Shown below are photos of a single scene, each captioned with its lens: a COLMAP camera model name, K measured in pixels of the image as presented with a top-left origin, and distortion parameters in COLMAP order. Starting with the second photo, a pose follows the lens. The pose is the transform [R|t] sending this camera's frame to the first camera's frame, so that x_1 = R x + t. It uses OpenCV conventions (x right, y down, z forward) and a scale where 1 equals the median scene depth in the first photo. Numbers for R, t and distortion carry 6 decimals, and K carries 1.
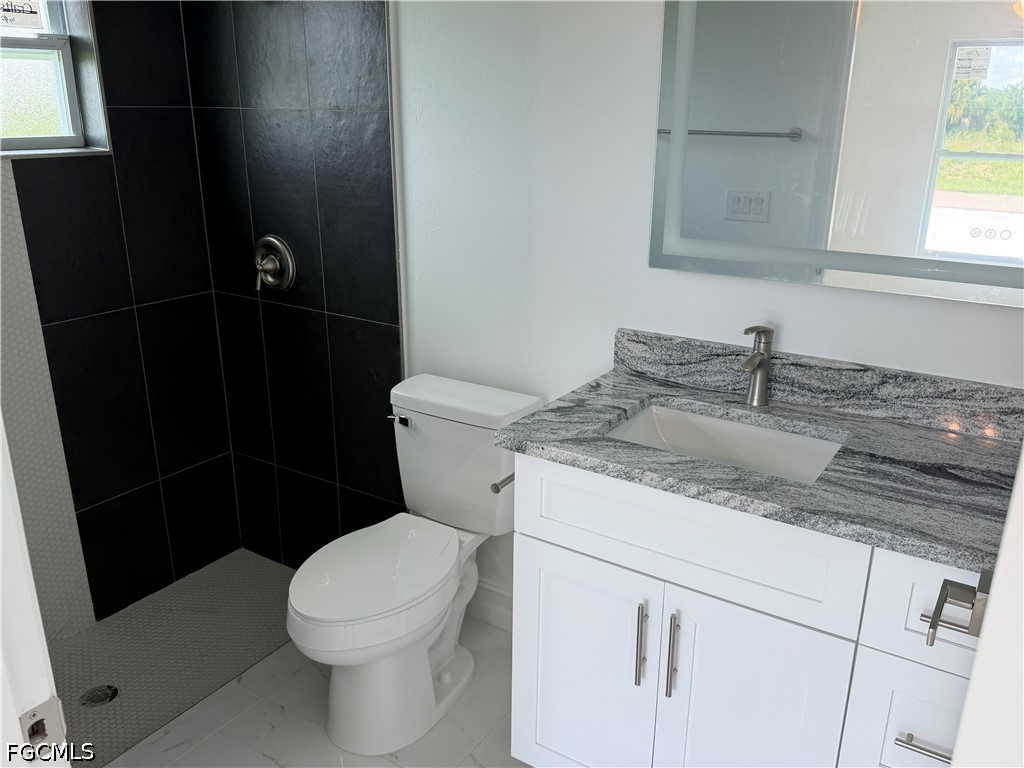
lens RADIAL K [[826.8, 0, 516.5], [0, 826.8, 381.7], [0, 0, 1]] dist [0.097401, -0.130284]
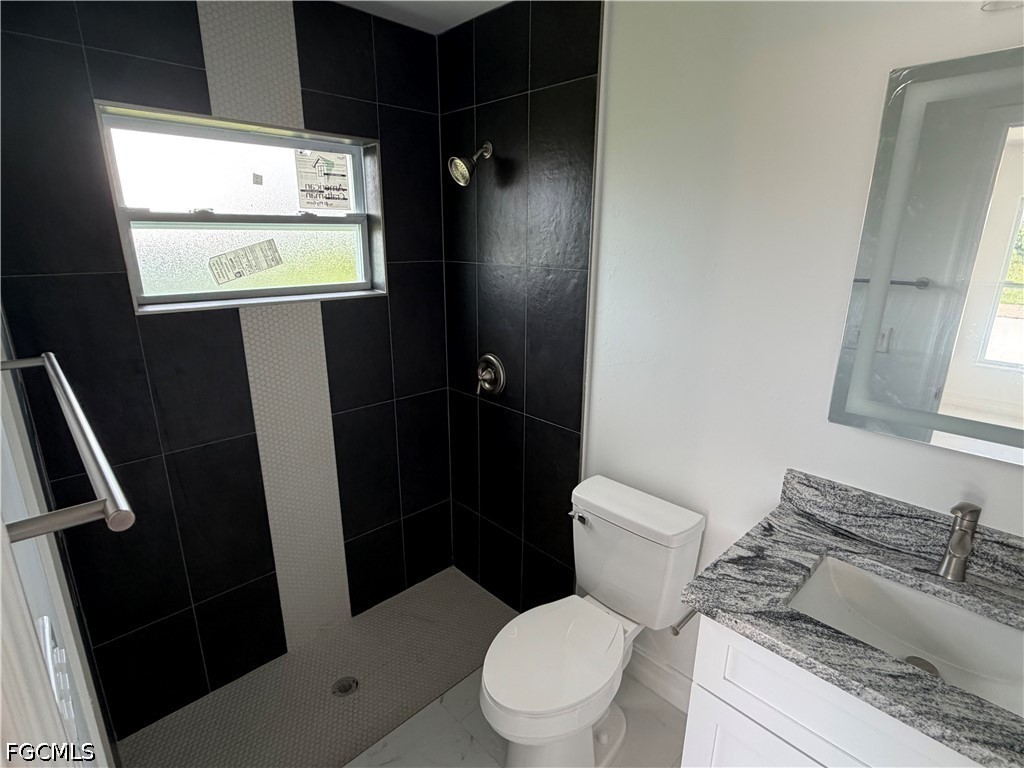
lens RADIAL K [[504.2, 0, 512.4], [0, 504.2, 373.5], [0, 0, 1]] dist [-0.002878, -0.001857]
pose [[0.971474, 0.061246, -0.229101, -0.081339], [-0.074340, 0.996030, -0.048959, -0.124919], [0.225193, 0.064594, 0.972171, 0.251528]]
